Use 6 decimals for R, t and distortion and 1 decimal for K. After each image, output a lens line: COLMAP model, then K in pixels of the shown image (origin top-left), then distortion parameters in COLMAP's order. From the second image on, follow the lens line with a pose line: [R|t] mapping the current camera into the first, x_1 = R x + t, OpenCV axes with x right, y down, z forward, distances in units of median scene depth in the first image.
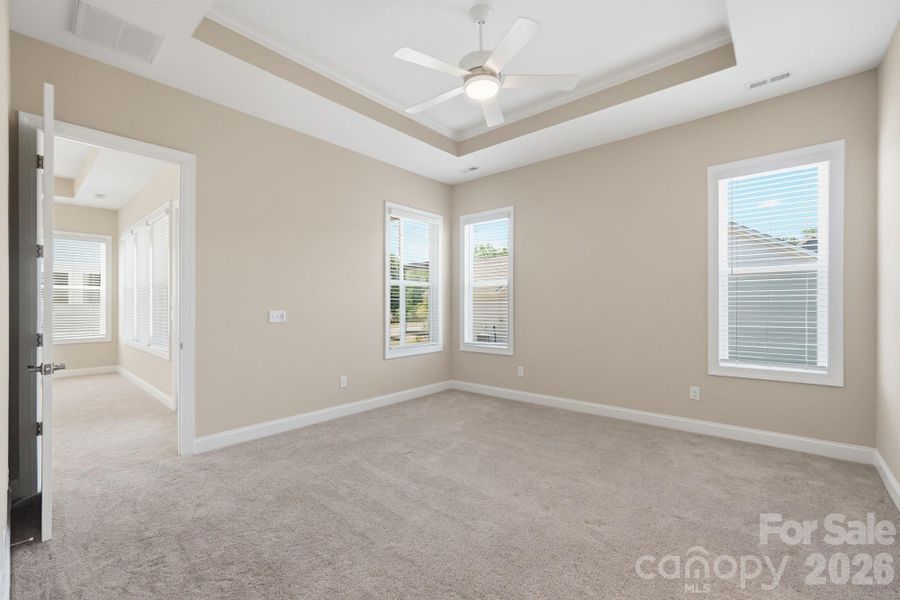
lens RADIAL K [[385.0, 0, 453.6], [0, 385.0, 302.0], [0, 0, 1]] dist [-0.000239, 0.000360]
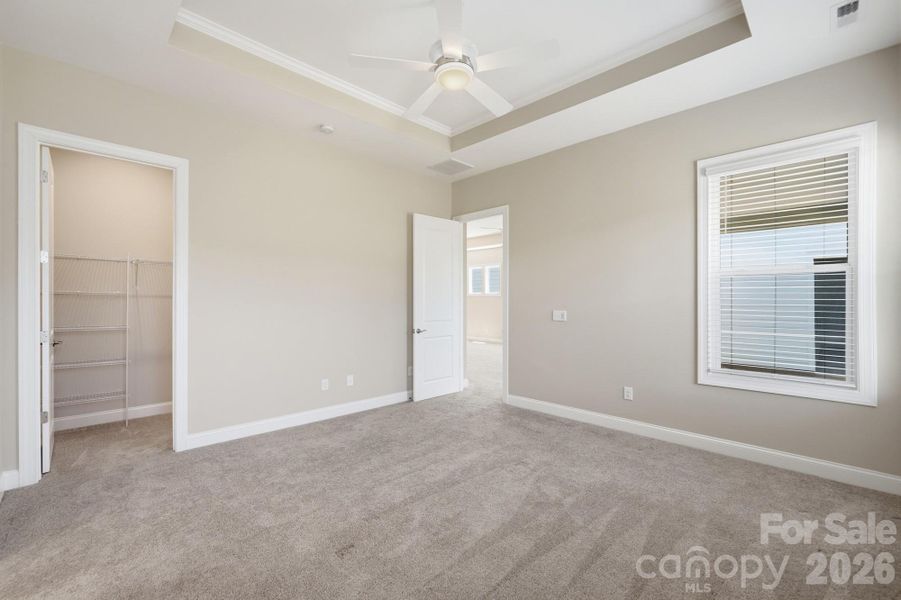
lens RADIAL K [[385.5, 0, 454.1], [0, 385.5, 302.0], [0, 0, 1]] dist [-0.000239, 0.000360]
pose [[-0.074827, 0.007358, -0.997169, 0.838668], [0.005279, 0.999962, 0.006982, -0.014656], [0.997183, -0.004742, -0.074863, 0.897385]]
